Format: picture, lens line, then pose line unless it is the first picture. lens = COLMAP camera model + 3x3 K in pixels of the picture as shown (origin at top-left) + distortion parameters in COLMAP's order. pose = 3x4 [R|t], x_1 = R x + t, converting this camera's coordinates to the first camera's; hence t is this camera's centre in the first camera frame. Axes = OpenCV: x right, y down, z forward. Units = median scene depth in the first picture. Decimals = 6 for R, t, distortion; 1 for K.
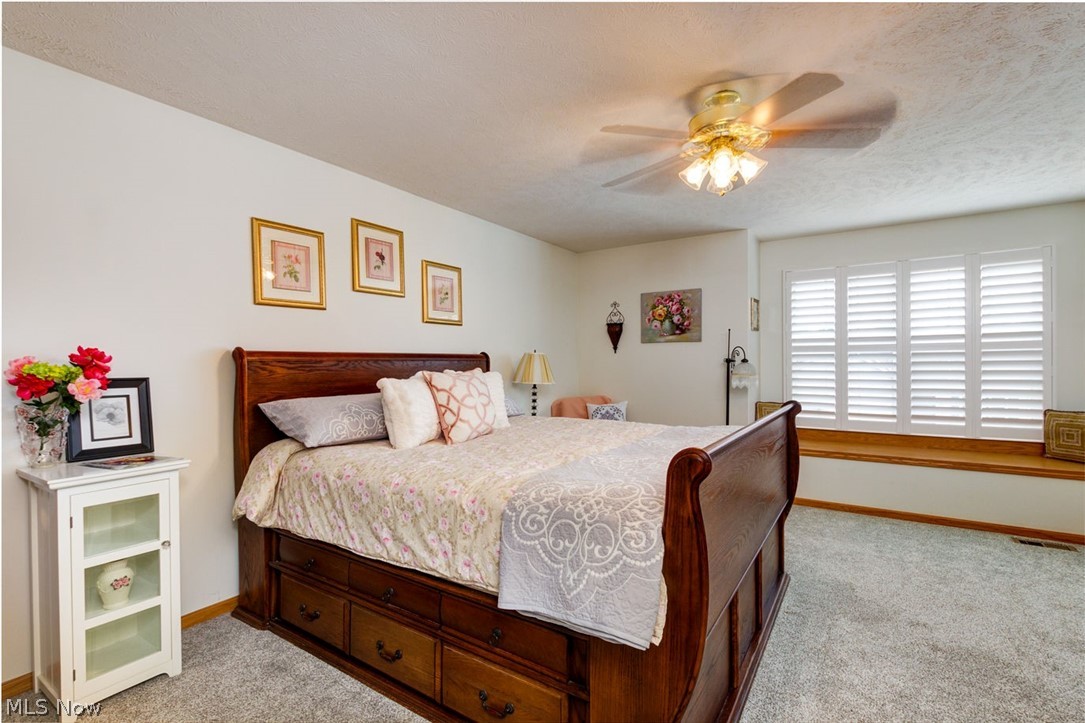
lens RADIAL K [[491.7, 0, 541.3], [0, 491.7, 367.3], [0, 0, 1]] dist [0.000472, 0.000134]
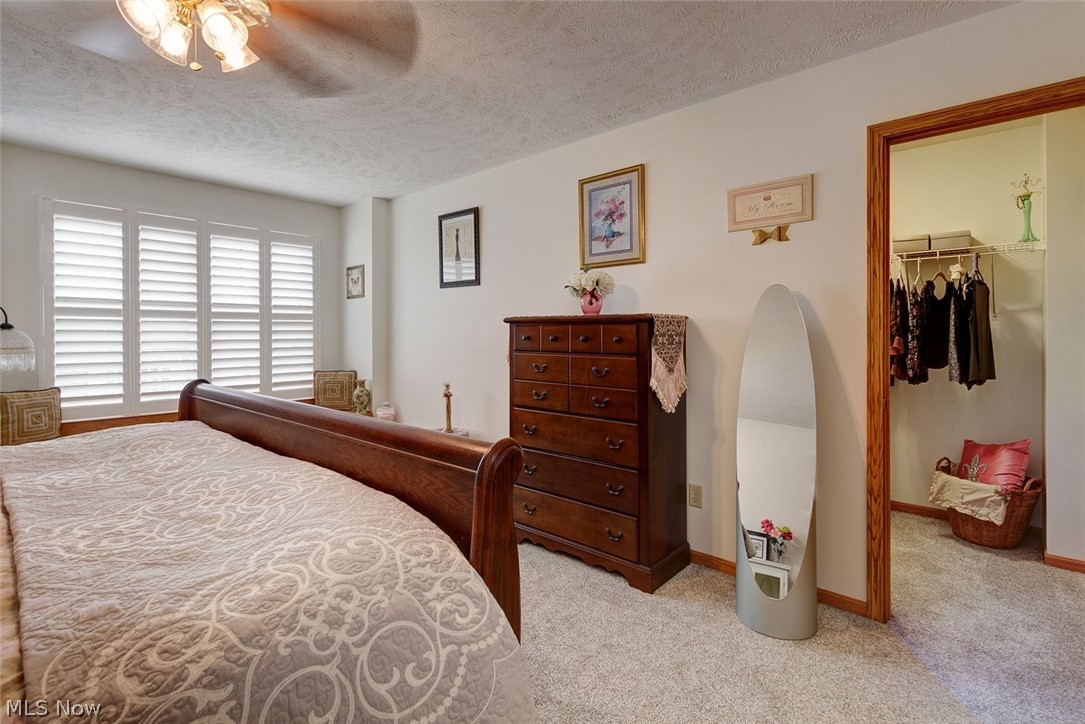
lens RADIAL K [[509.1, 0, 544.3], [0, 509.1, 333.6], [0, 0, 1]] dist [0.000634, 0.000344]
pose [[0.138317, 0.004118, 0.990379, -0.412142], [0.005493, 0.999973, -0.004925, 0.009649], [-0.990373, 0.006121, 0.138290, 0.787869]]
